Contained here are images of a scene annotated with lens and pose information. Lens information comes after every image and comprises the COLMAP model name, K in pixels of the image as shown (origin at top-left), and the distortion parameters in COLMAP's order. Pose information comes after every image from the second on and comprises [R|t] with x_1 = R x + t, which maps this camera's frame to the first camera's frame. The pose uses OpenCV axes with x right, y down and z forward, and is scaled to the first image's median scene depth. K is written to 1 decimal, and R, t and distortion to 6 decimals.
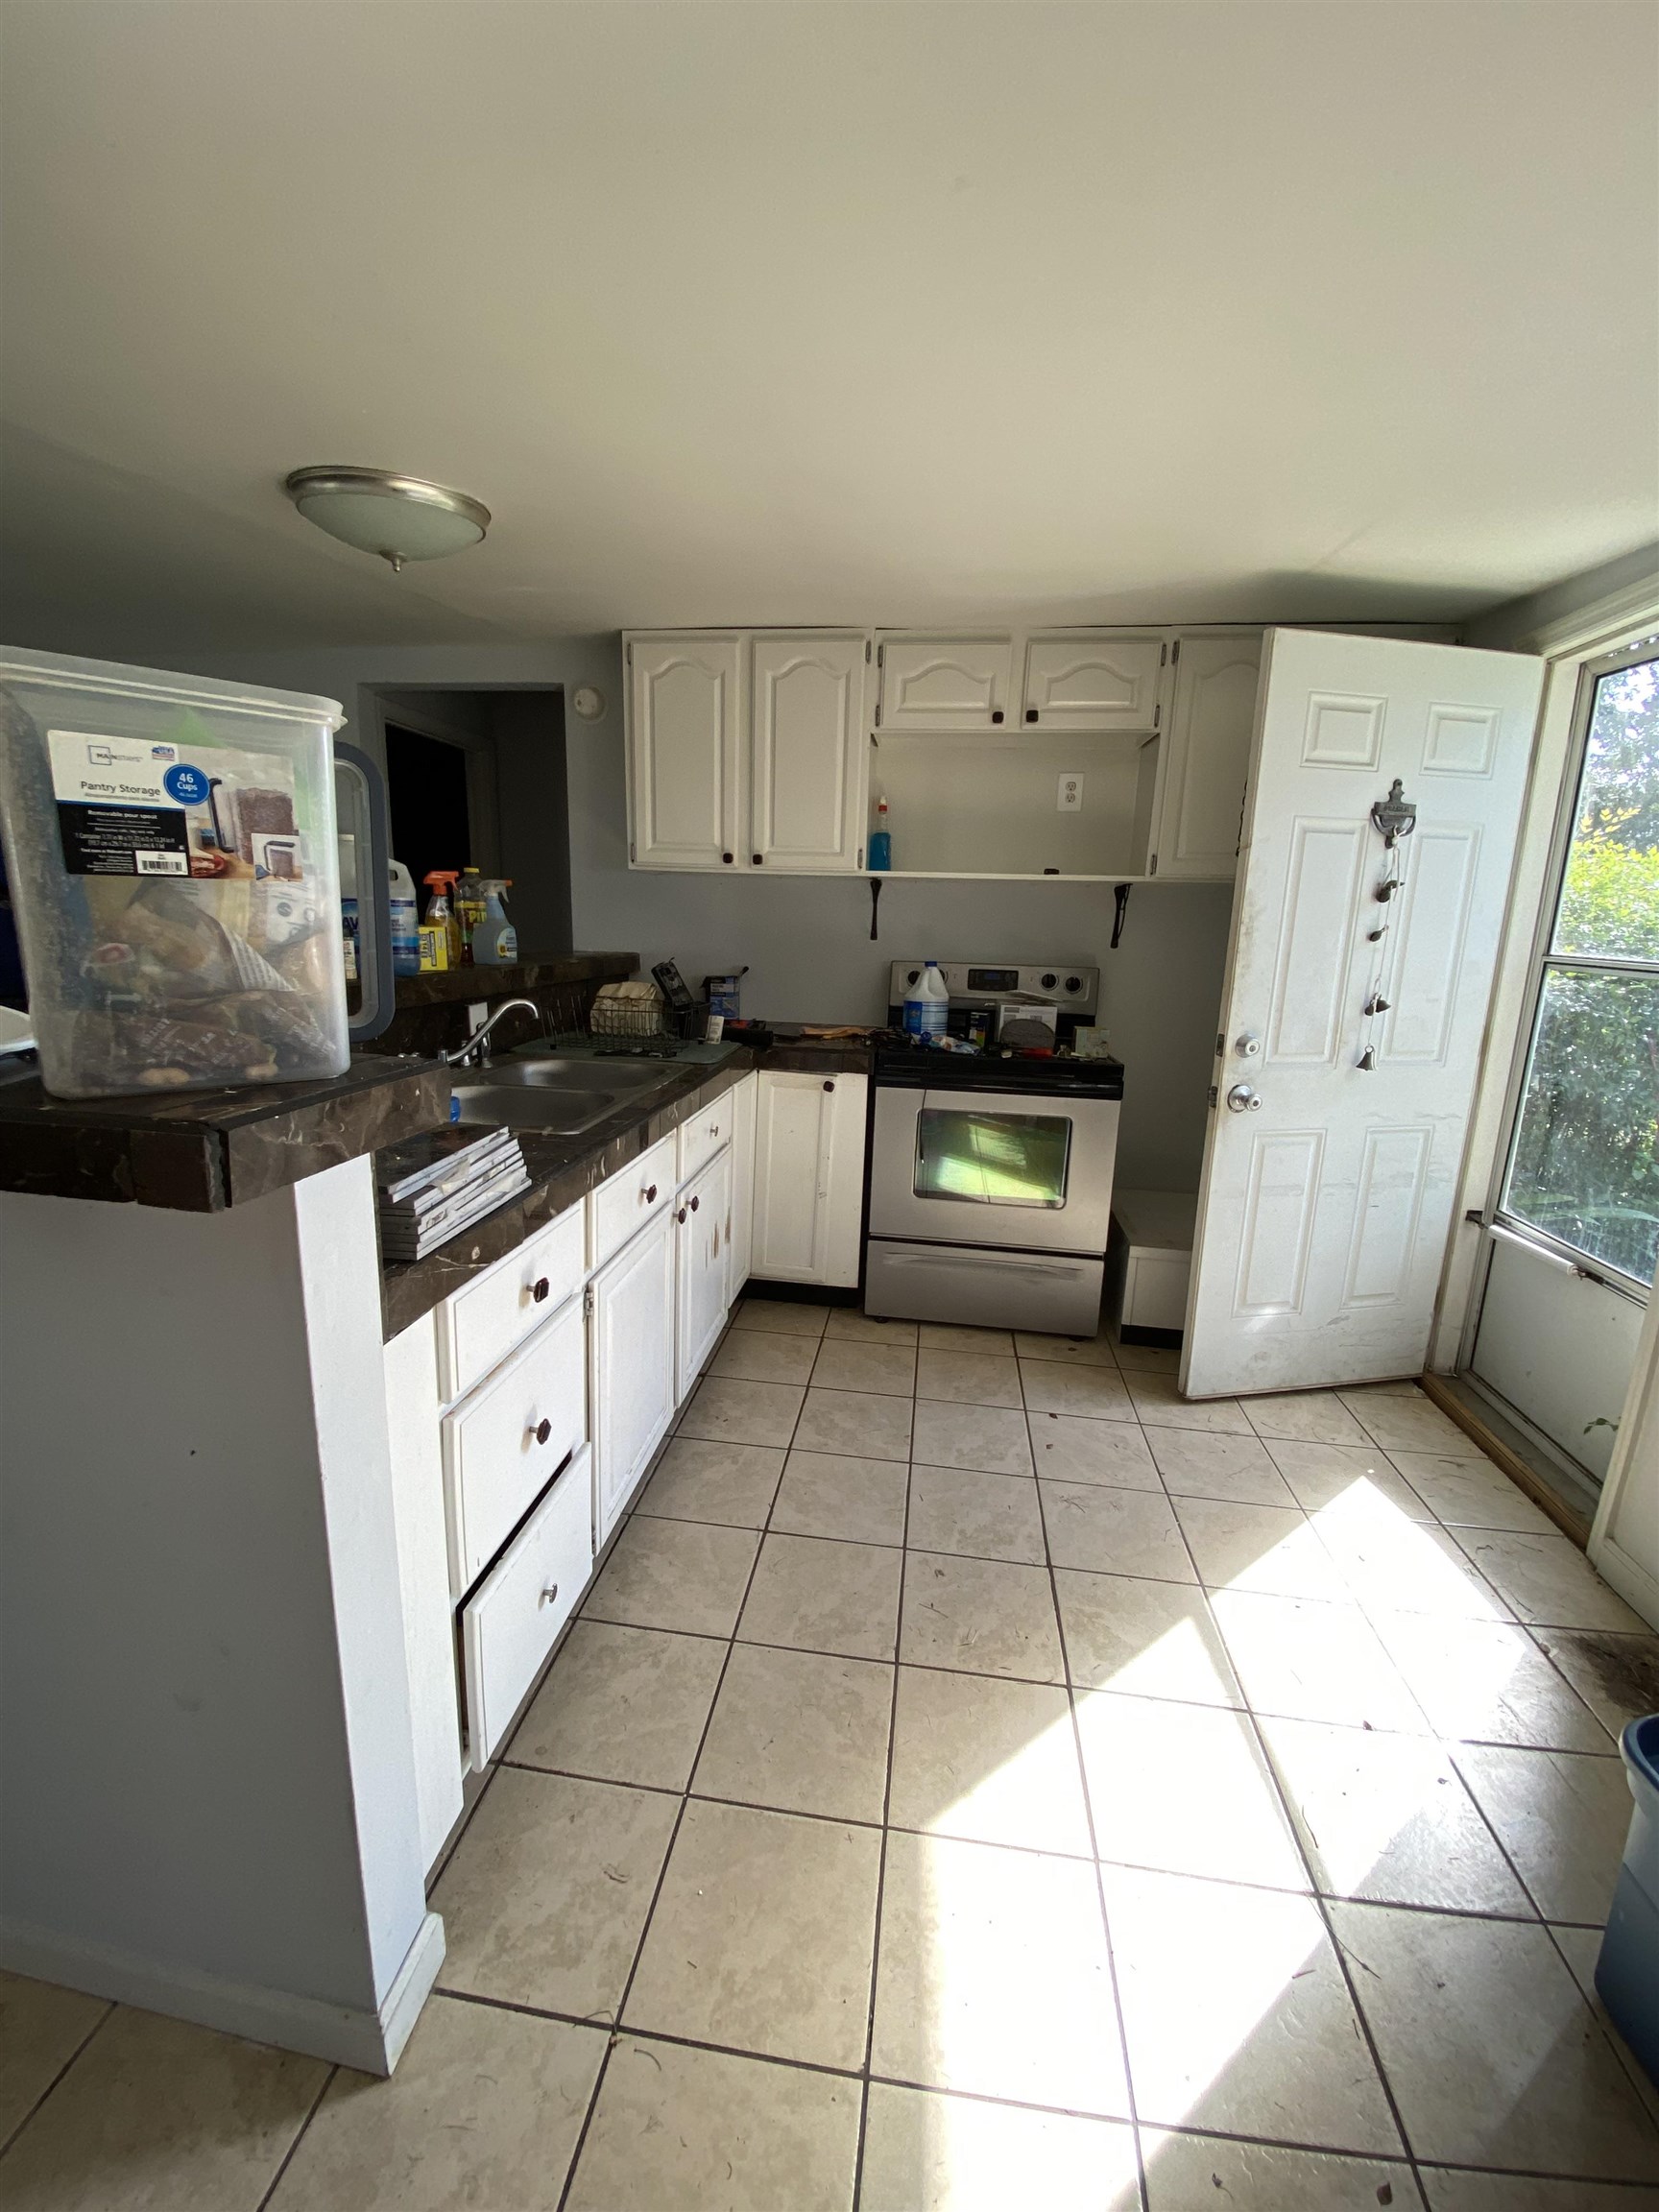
lens RADIAL K [[894.8, 0, 818.1], [0, 894.8, 1102.3], [0, 0, 1]] dist [0.010333, -0.014052]
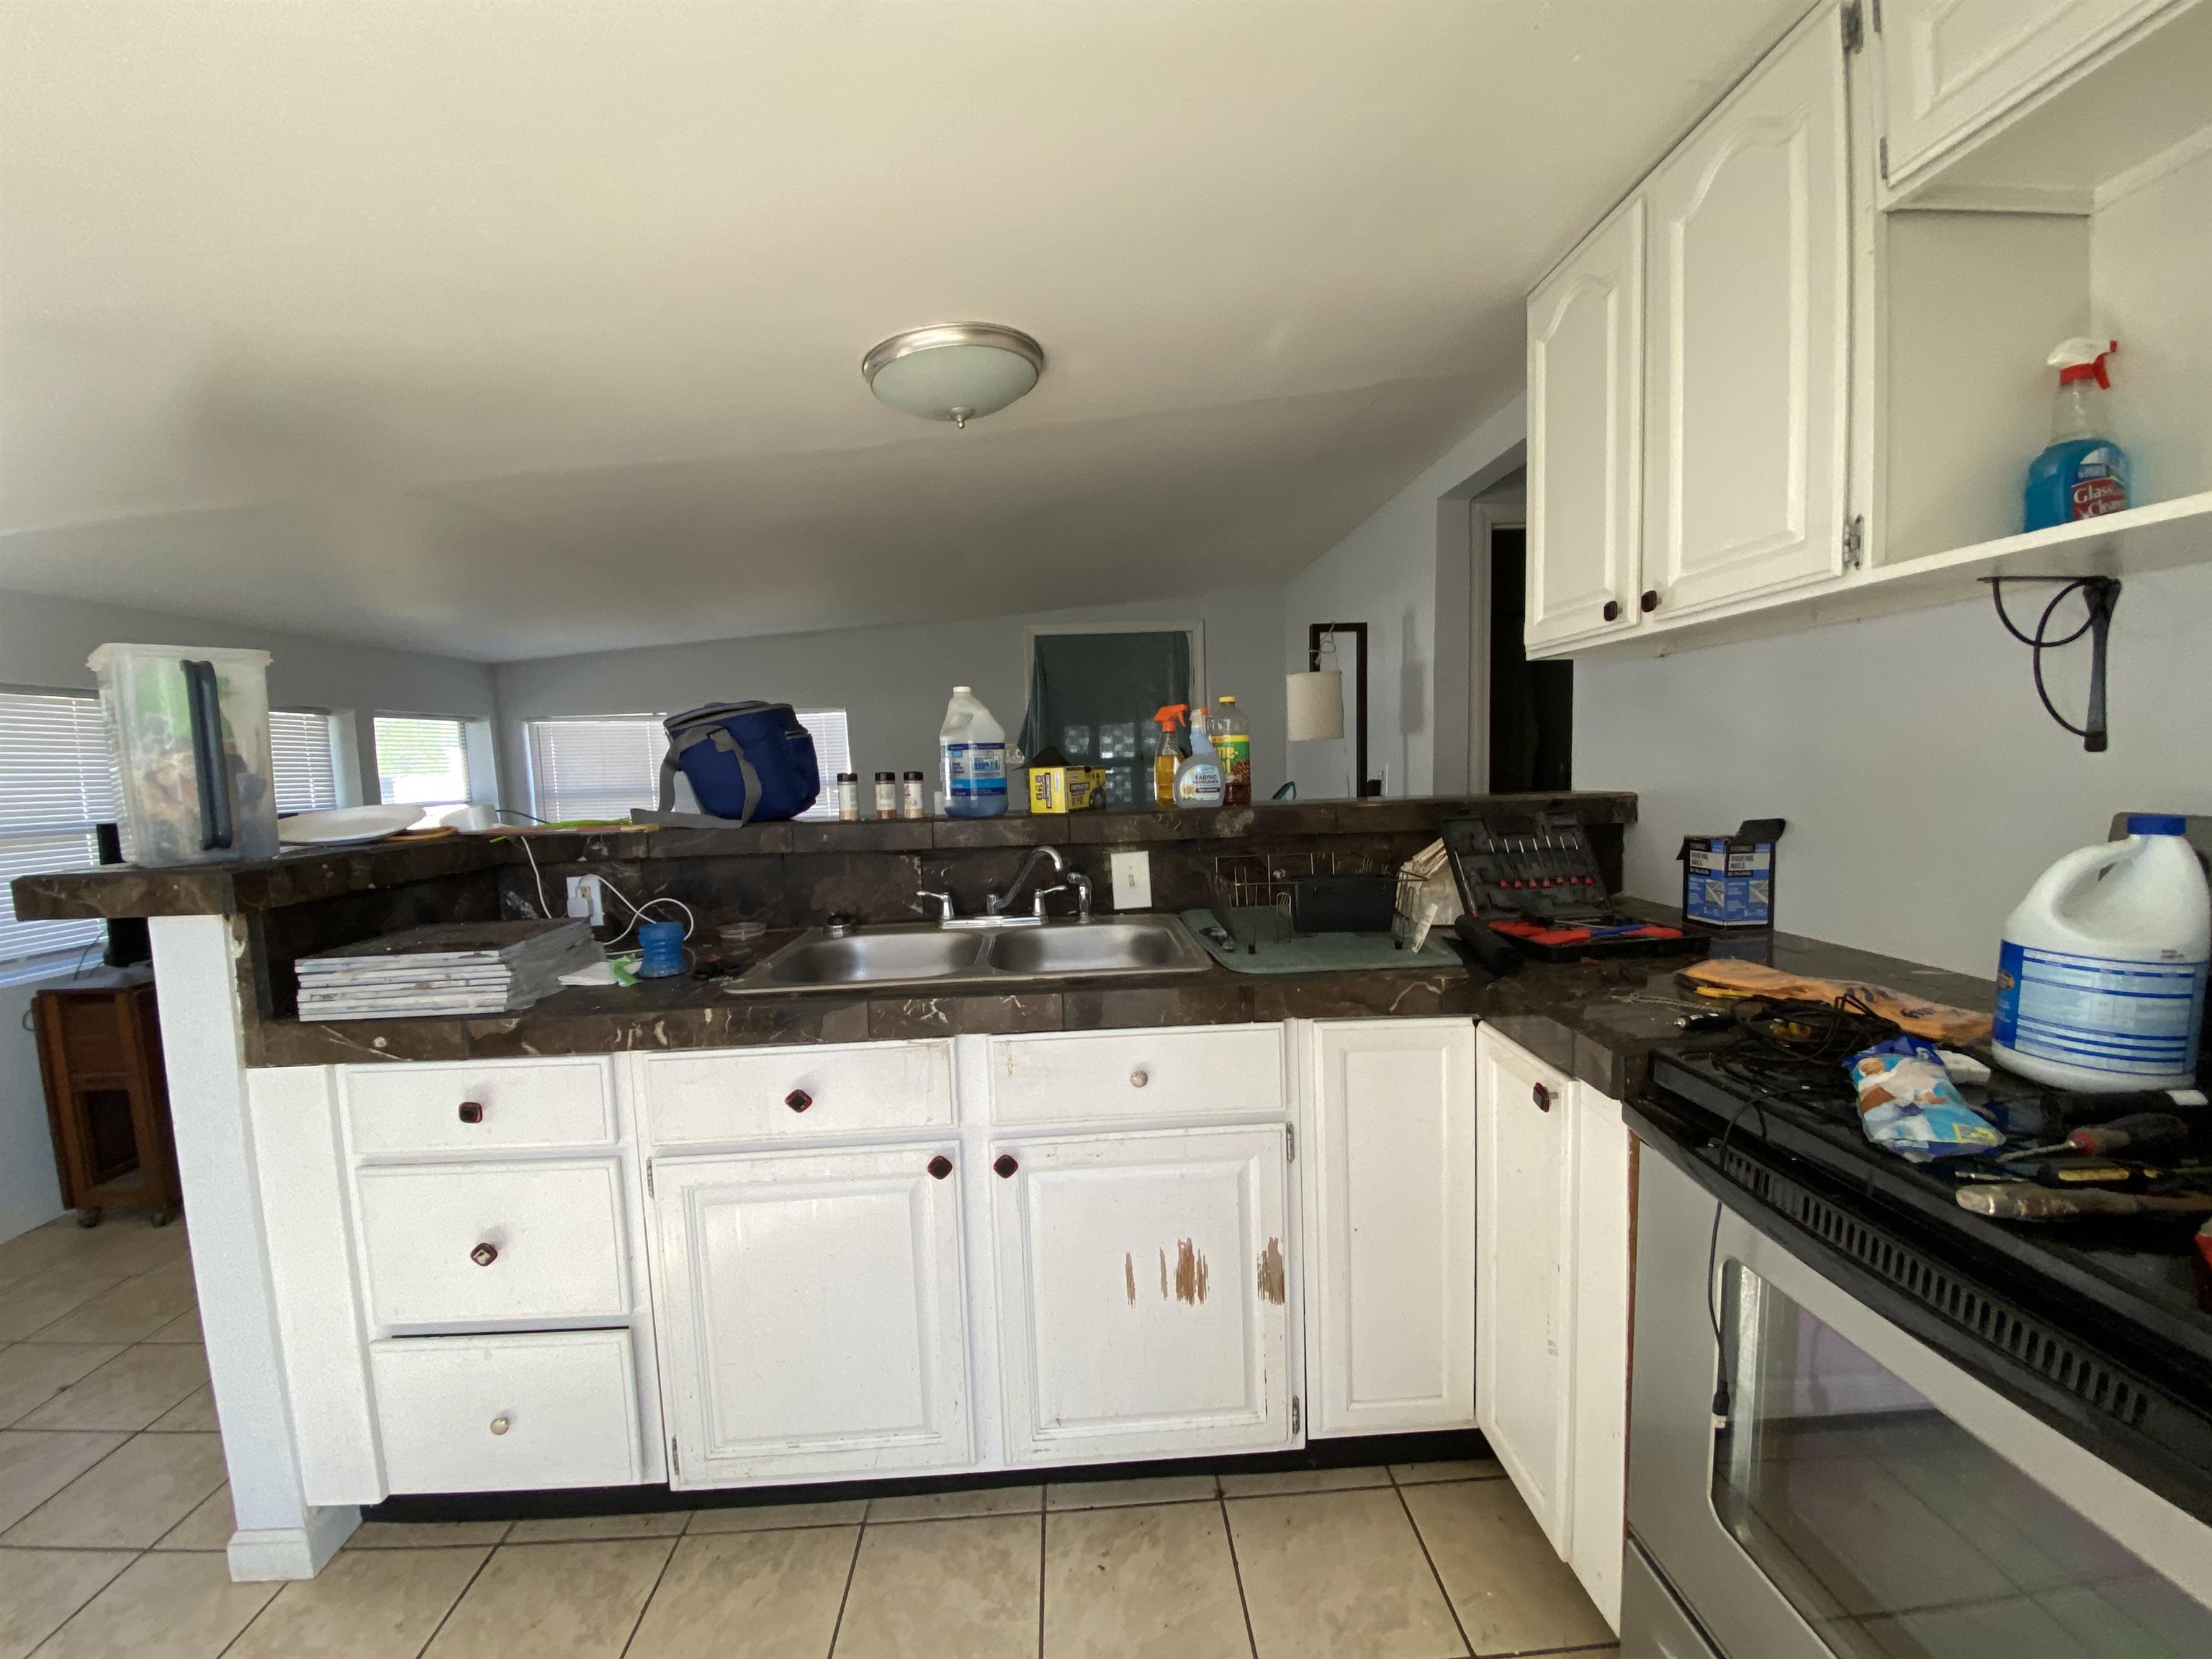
lens RADIAL K [[884.4, 0, 1098.5], [0, 884.4, 834.4], [0, 0, 1]] dist [0.021804, -0.021870]
pose [[0.183769, 0.044959, -0.981941, 0.526459], [-0.161856, 0.986702, 0.014885, -0.154542], [0.969552, 0.156198, 0.188602, 0.938032]]
